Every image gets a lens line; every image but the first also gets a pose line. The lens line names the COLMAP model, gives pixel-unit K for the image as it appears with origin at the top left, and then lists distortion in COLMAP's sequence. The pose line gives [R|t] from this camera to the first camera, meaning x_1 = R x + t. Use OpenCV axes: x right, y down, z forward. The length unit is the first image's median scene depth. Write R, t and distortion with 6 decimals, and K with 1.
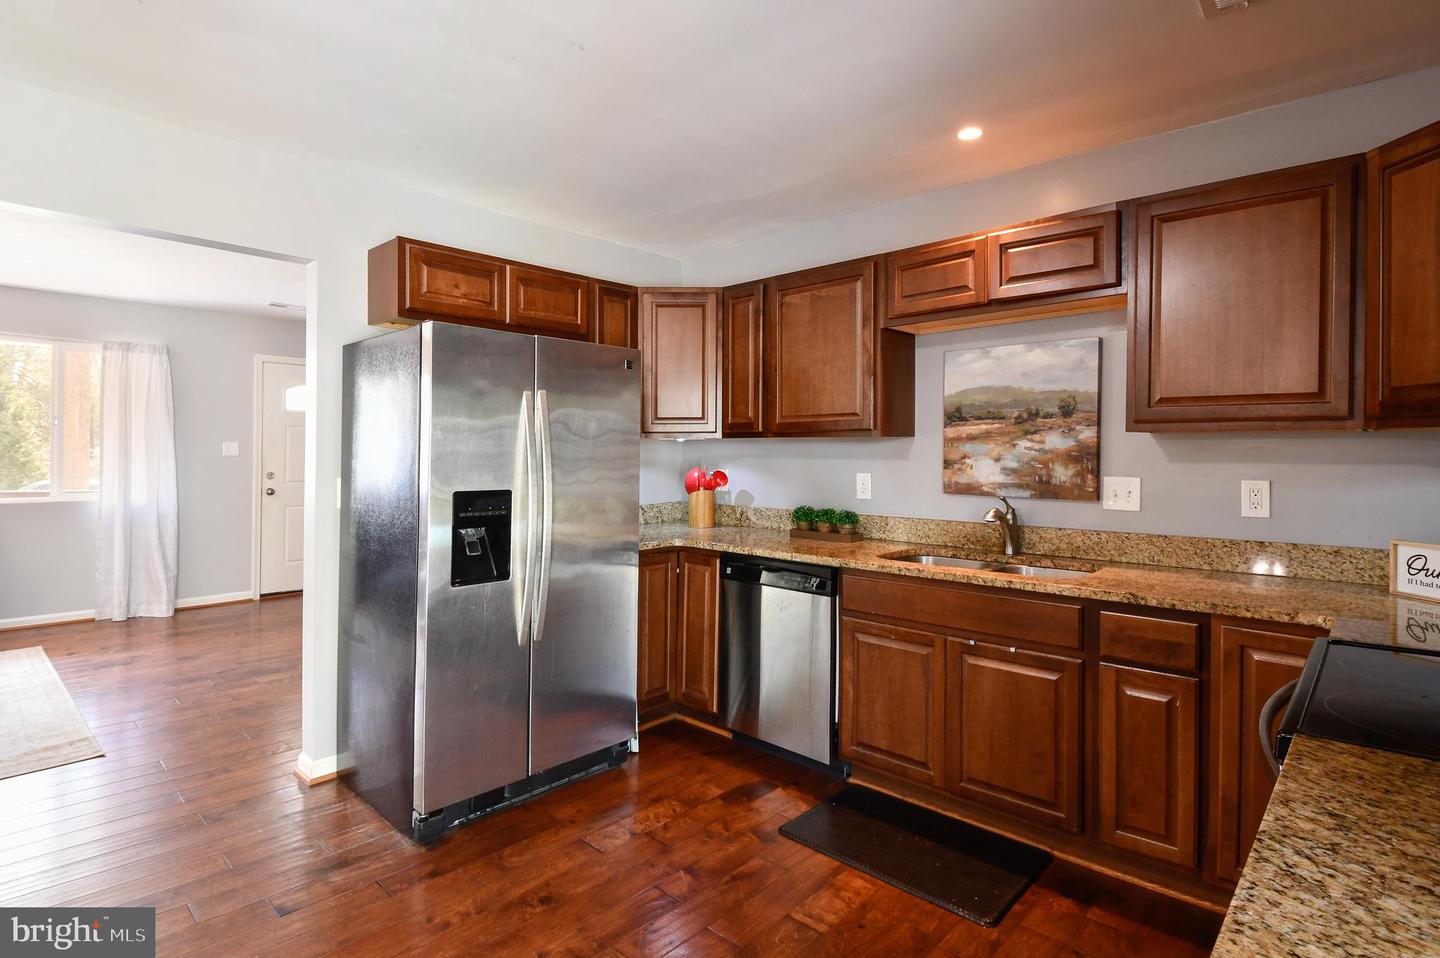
lens RADIAL K [[722.0, 0, 713.0], [0, 722.0, 459.4], [0, 0, 1]] dist [0.004805, -0.007178]
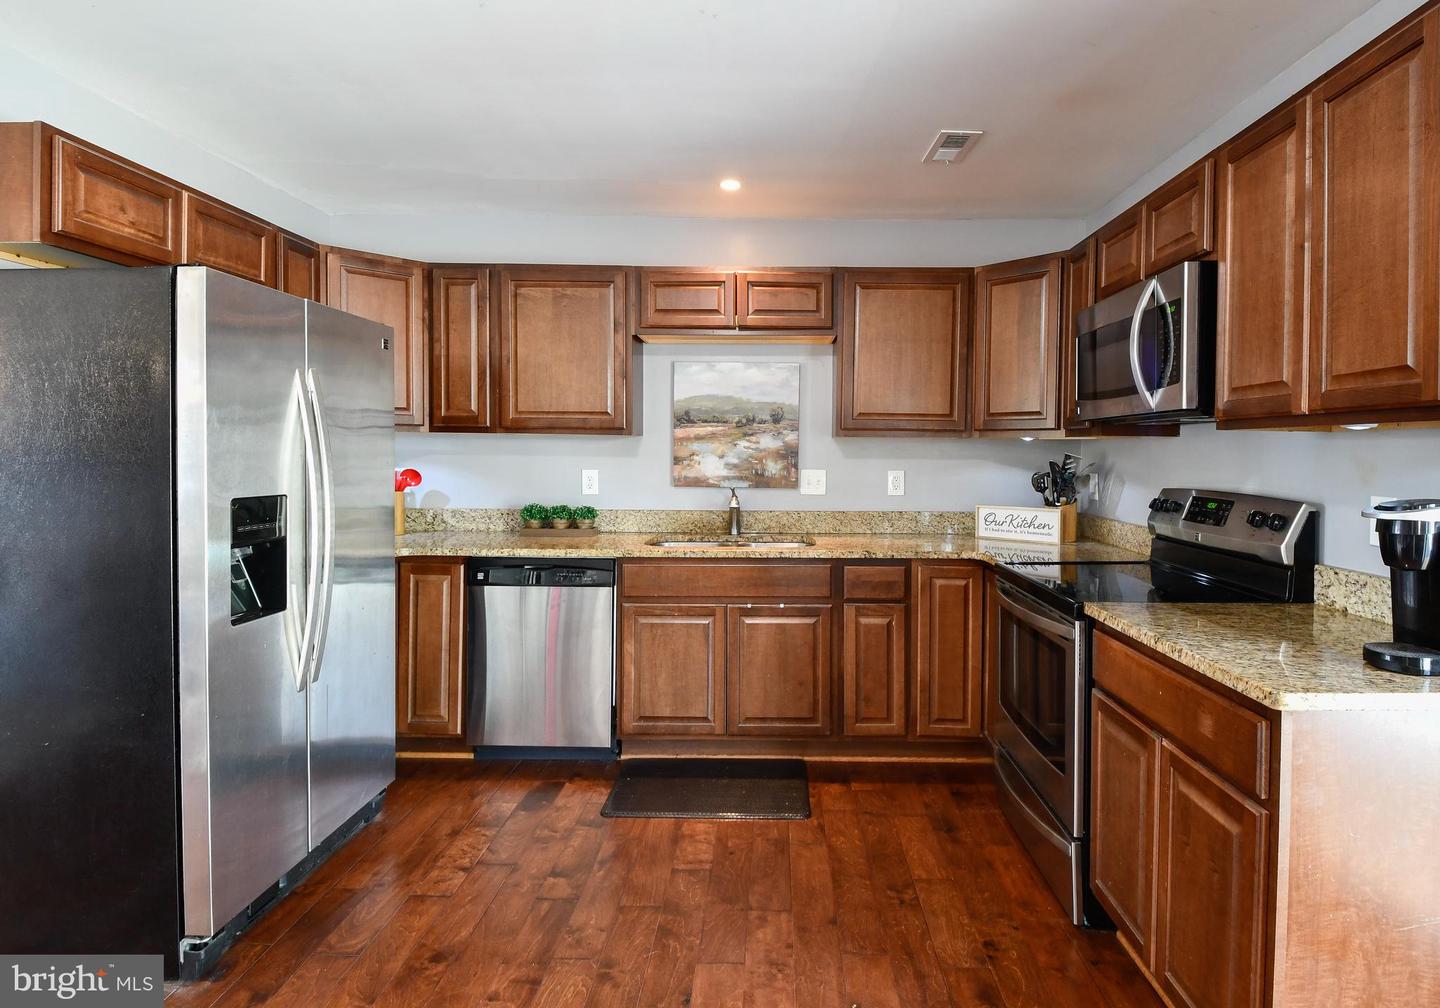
lens RADIAL K [[761.1, 0, 758.4], [0, 761.1, 453.9], [0, 0, 1]] dist [0.028583, -0.018578]
pose [[0.736482, 0.003006, 0.676451, -0.440751], [0.000148, 0.999989, -0.004604, 0.001764], [-0.676458, 0.003491, 0.736473, 0.035396]]
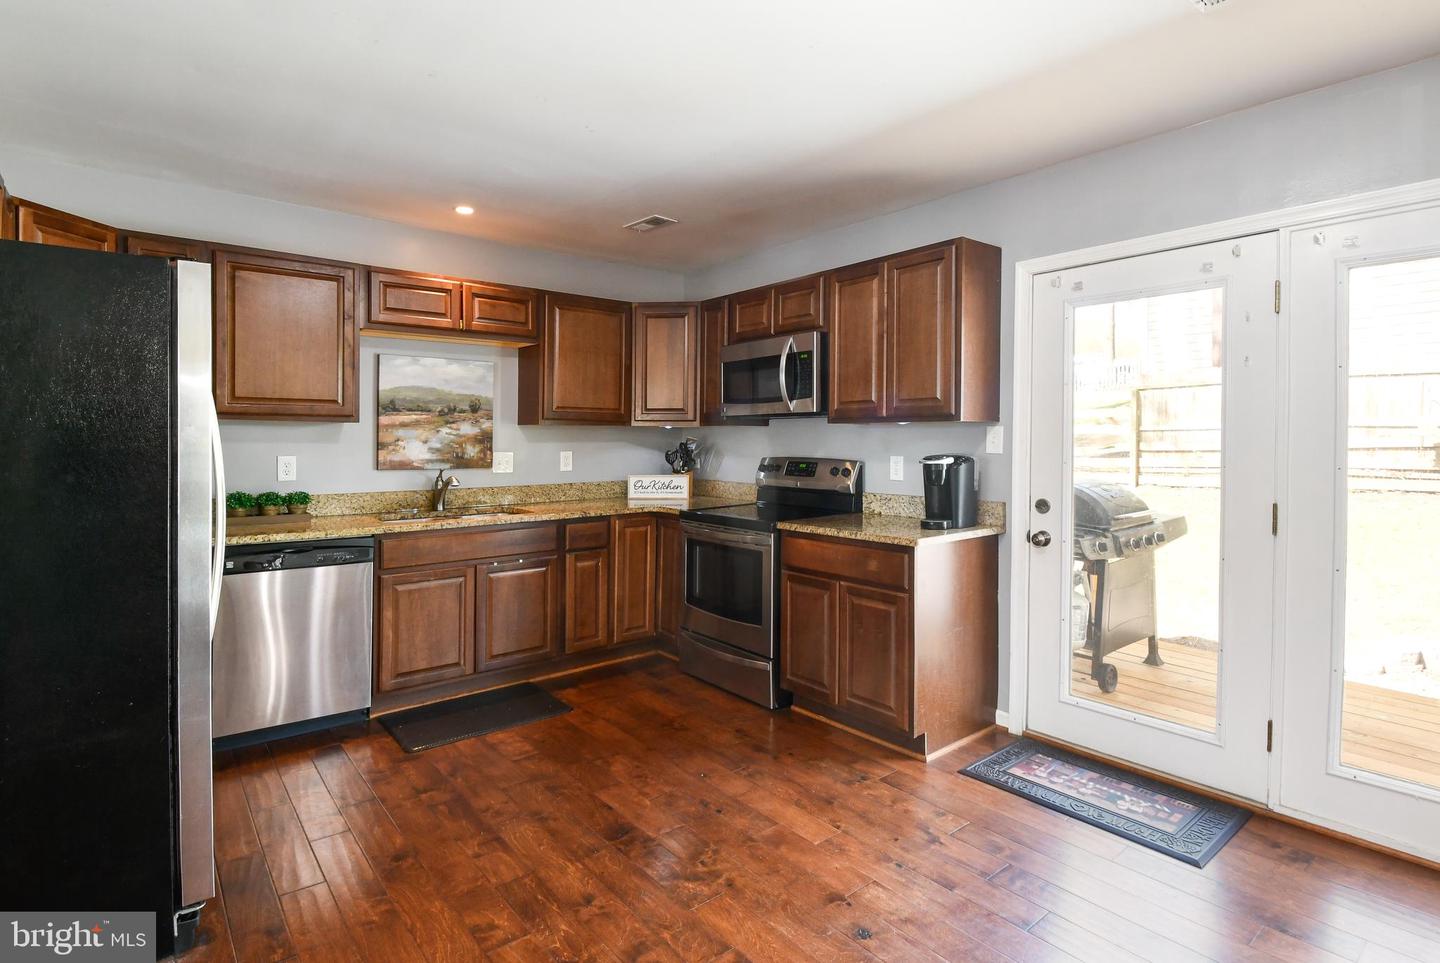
lens RADIAL K [[722.0, 0, 724.4], [0, 722.0, 448.5], [0, 0, 1]] dist [0.004805, -0.007178]
pose [[0.135183, -0.014034, 0.990721, -0.918108], [0.010580, 0.999863, 0.012720, 0.001728], [-0.990764, 0.008763, 0.135313, 0.289548]]
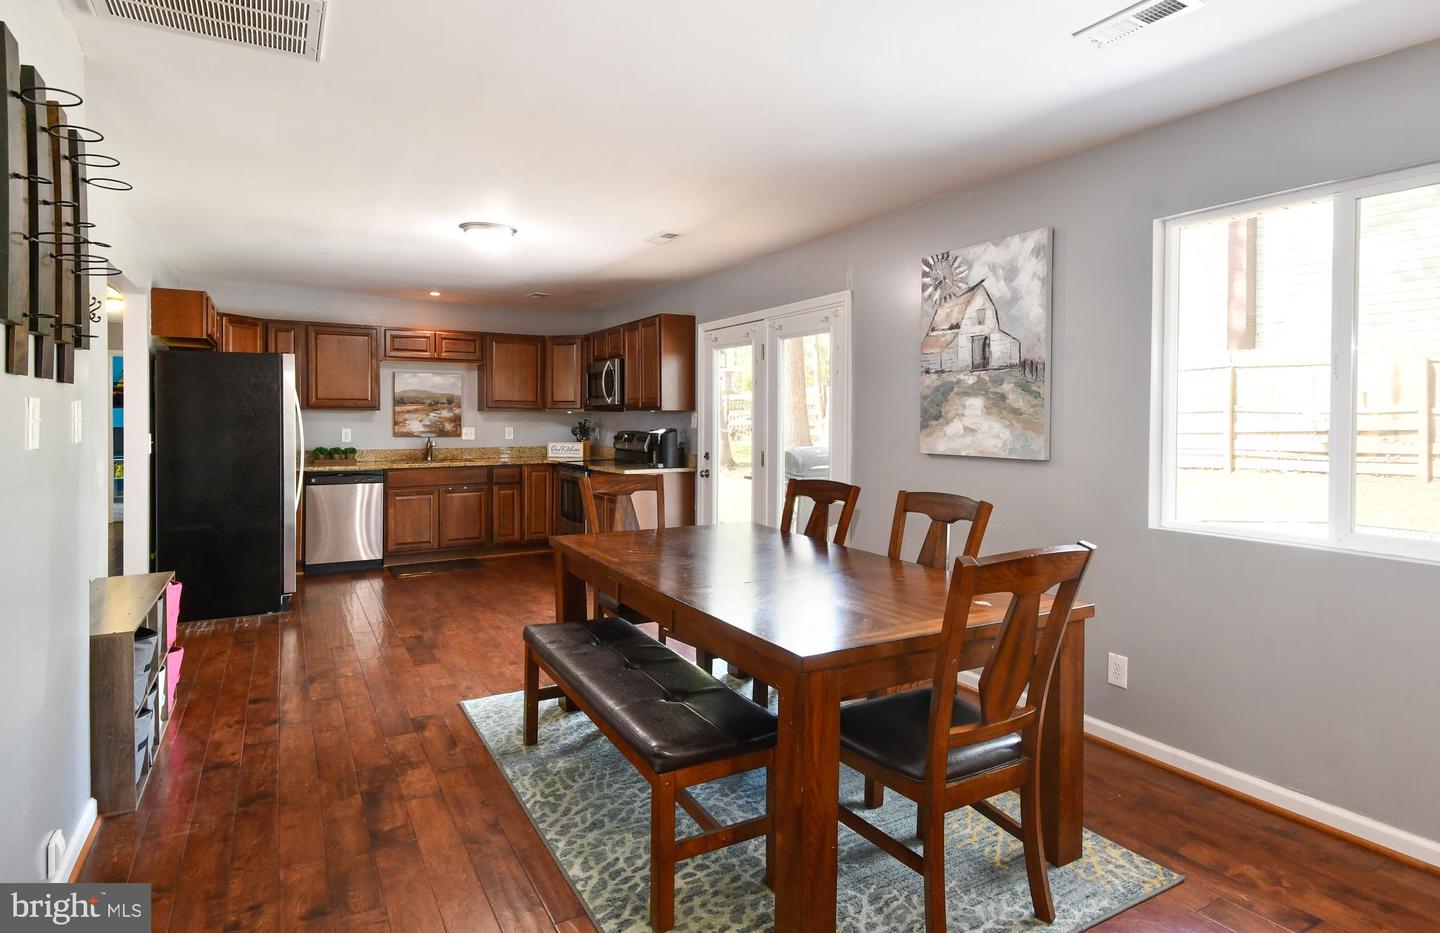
lens RADIAL K [[720.2, 0, 714.9], [0, 720.2, 445.1], [0, 0, 1]] dist [-0.040141, -0.000502]
pose [[0.278173, -0.028956, 0.960095, -1.684008], [0.006958, 0.999580, 0.028131, 0.020828], [-0.960506, -0.001145, 0.278257, -0.602767]]
